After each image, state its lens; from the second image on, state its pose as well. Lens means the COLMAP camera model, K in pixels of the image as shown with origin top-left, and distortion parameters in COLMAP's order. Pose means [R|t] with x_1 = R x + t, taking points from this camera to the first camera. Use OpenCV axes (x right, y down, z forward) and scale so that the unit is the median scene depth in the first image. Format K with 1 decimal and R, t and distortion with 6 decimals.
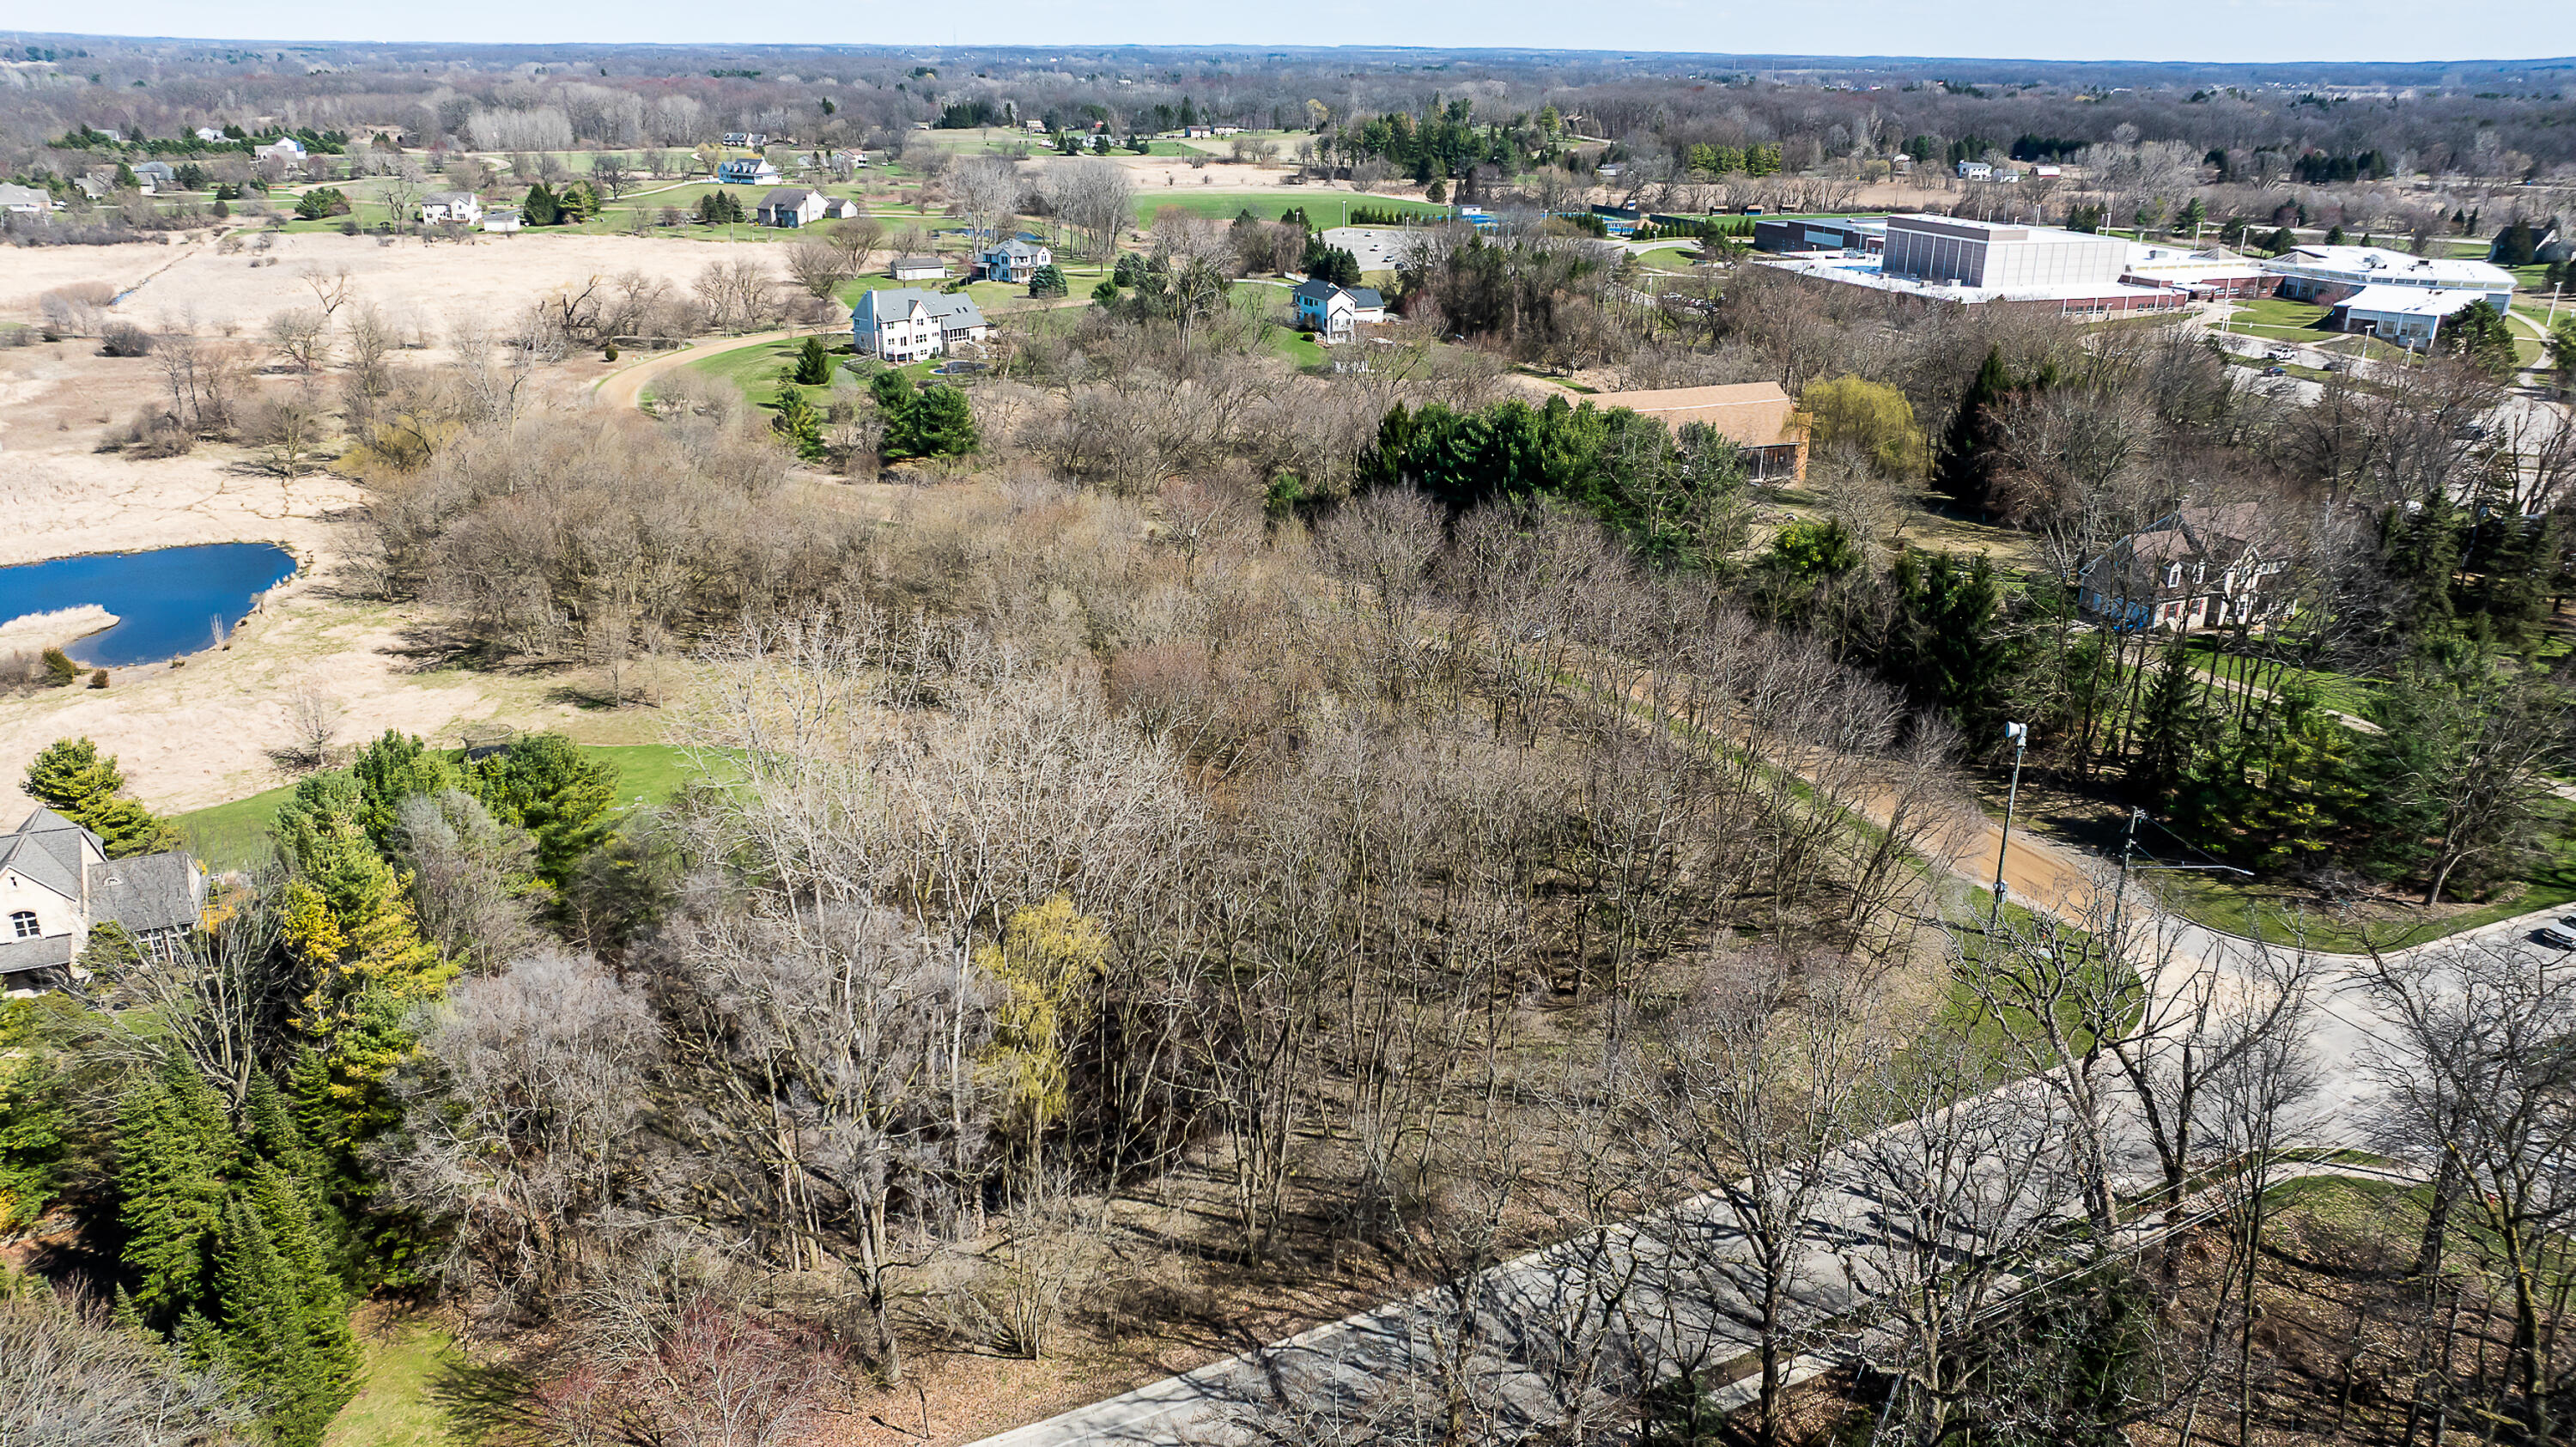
lens RADIAL K [[1814.2, 0, 1298.7], [0, 1814.2, 715.0], [0, 0, 1]] dist [-0.030959, 0.029464]
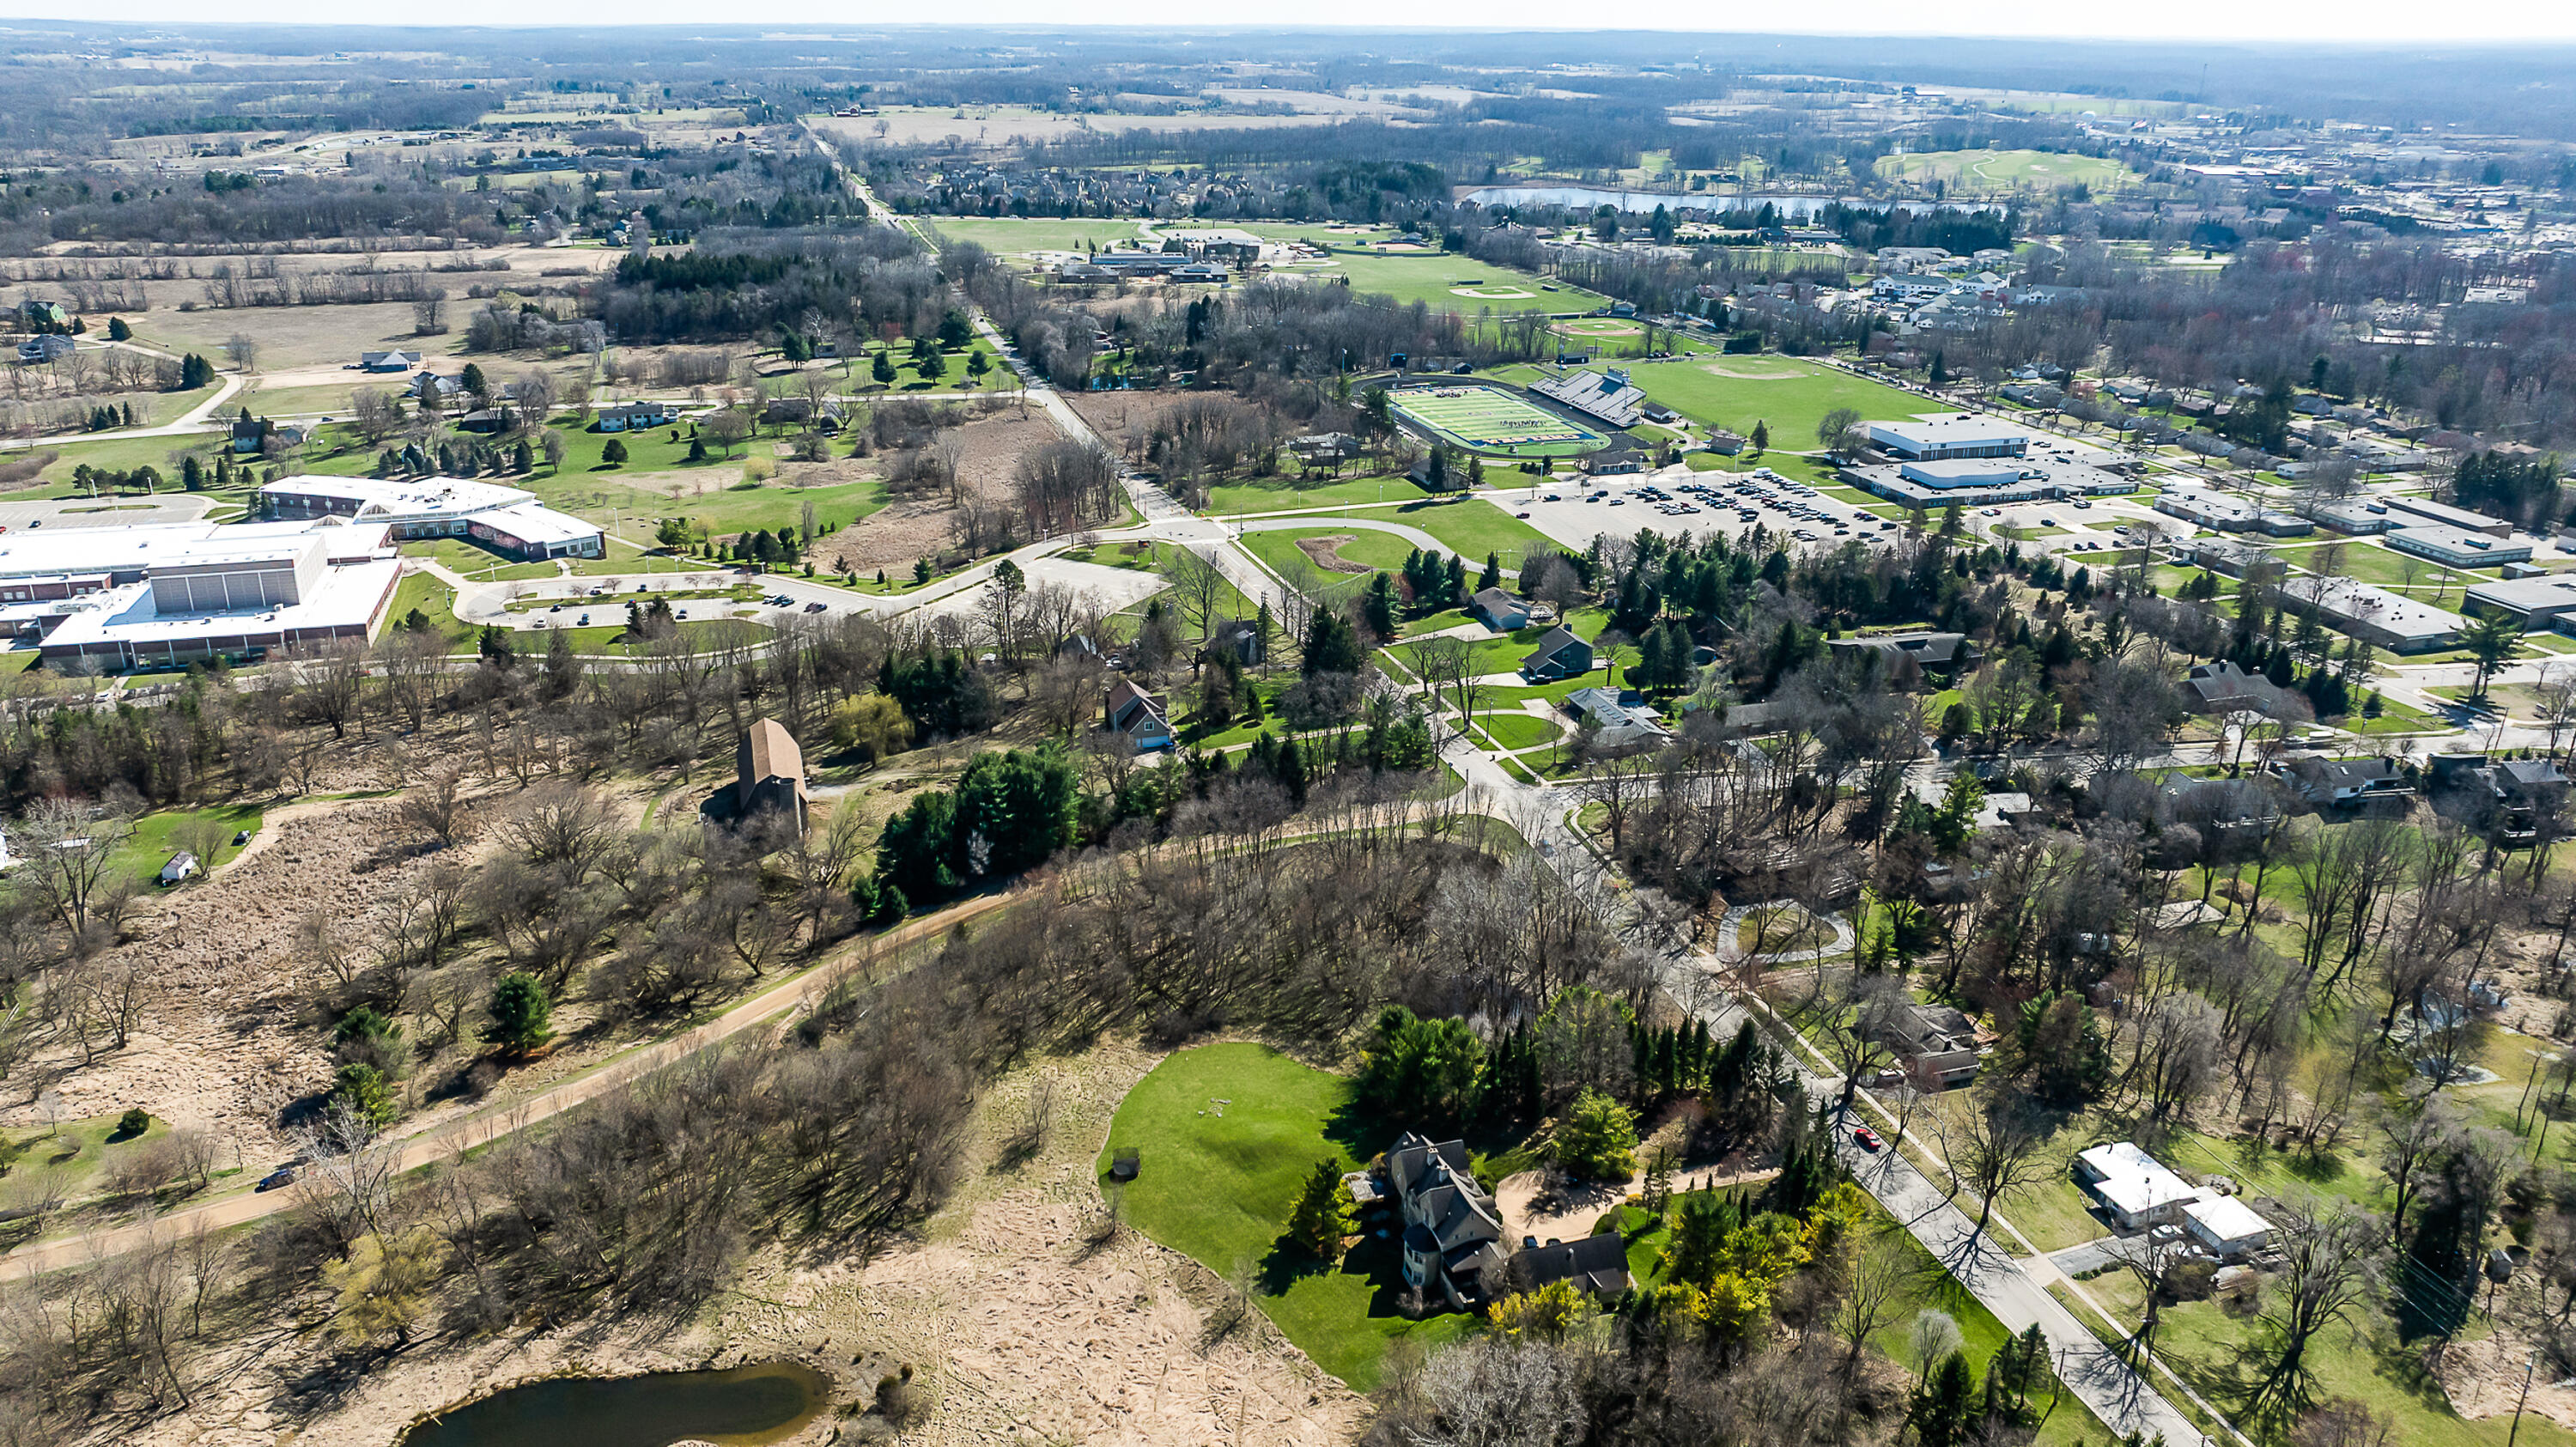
lens RADIAL K [[1898.3, 0, 1303.1], [0, 1898.3, 727.2], [0, 0, 1]] dist [-0.016917, 0.009093]
pose [[0.087774, -0.359075, 0.929172, -0.504243], [0.339230, 0.887794, 0.311039, -0.218445], [-0.936600, 0.287902, 0.199734, 0.099825]]
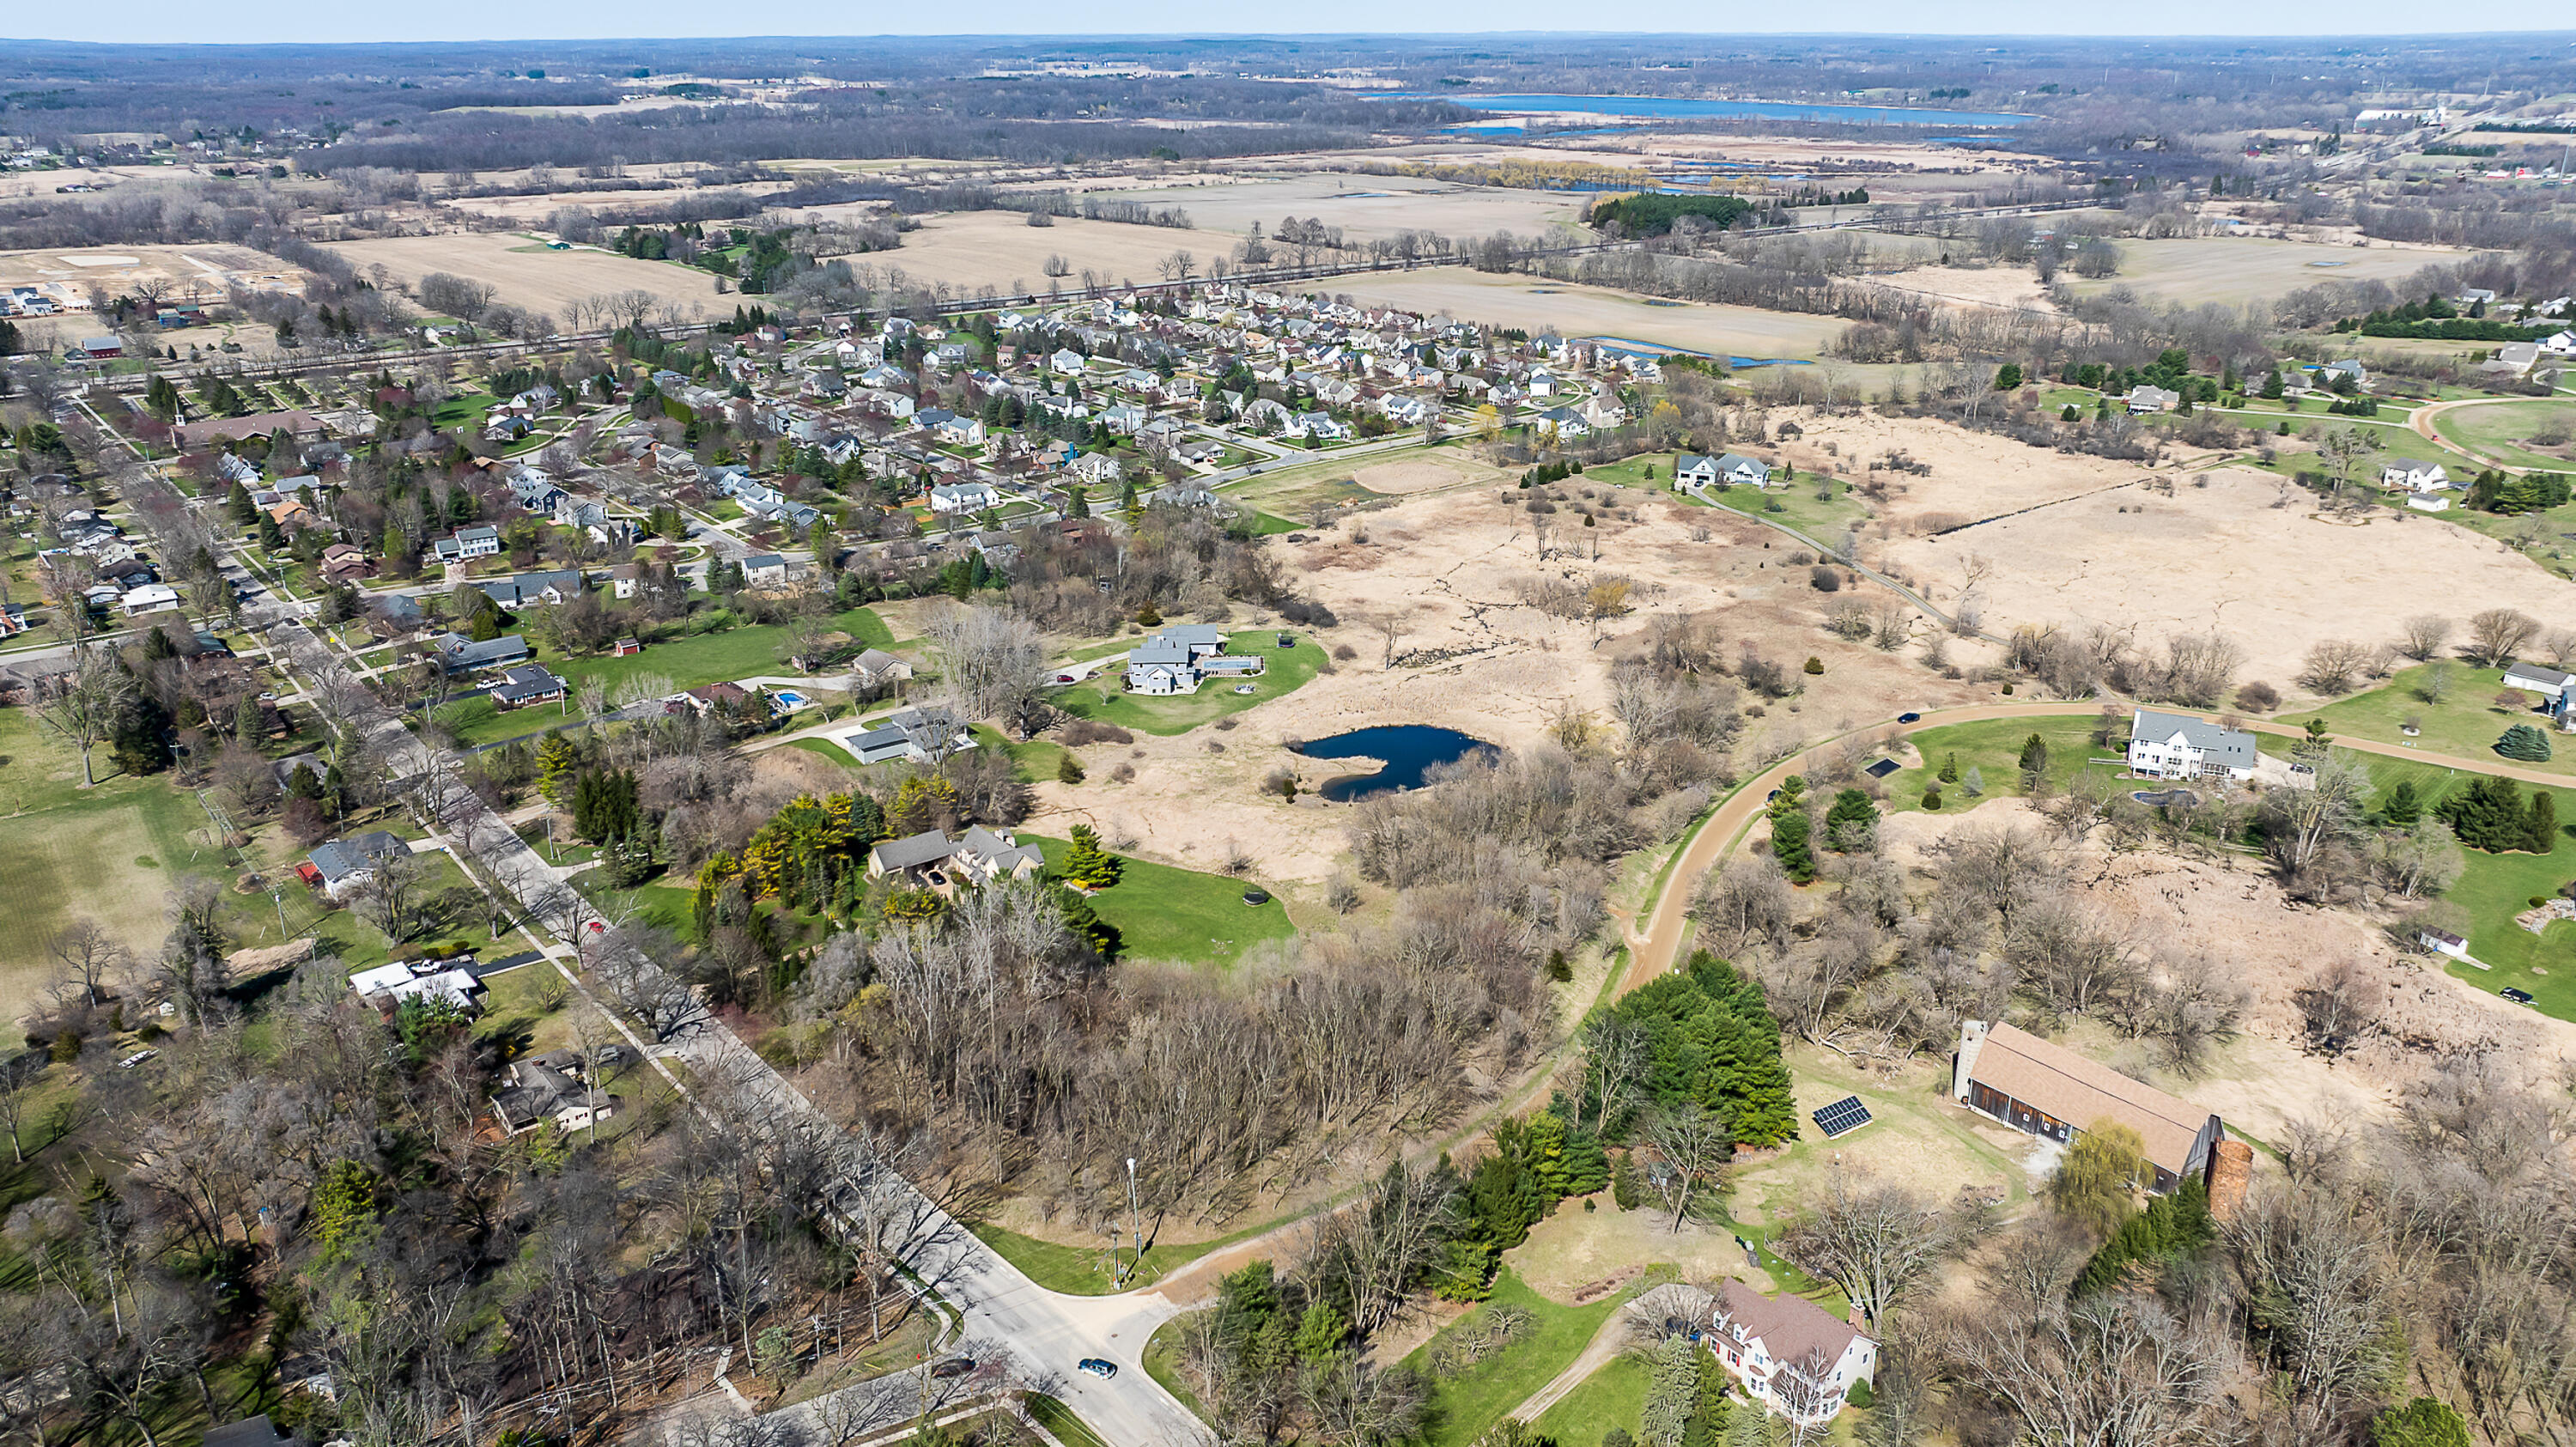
lens RADIAL K [[1898.3, 0, 1303.1], [0, 1898.3, 727.2], [0, 0, 1]] dist [-0.016917, 0.009093]
pose [[0.267352, 0.324623, -0.907272, 0.419054], [-0.328460, 0.915858, 0.230906, -0.189435], [0.905890, 0.236269, 0.351482, 0.050751]]
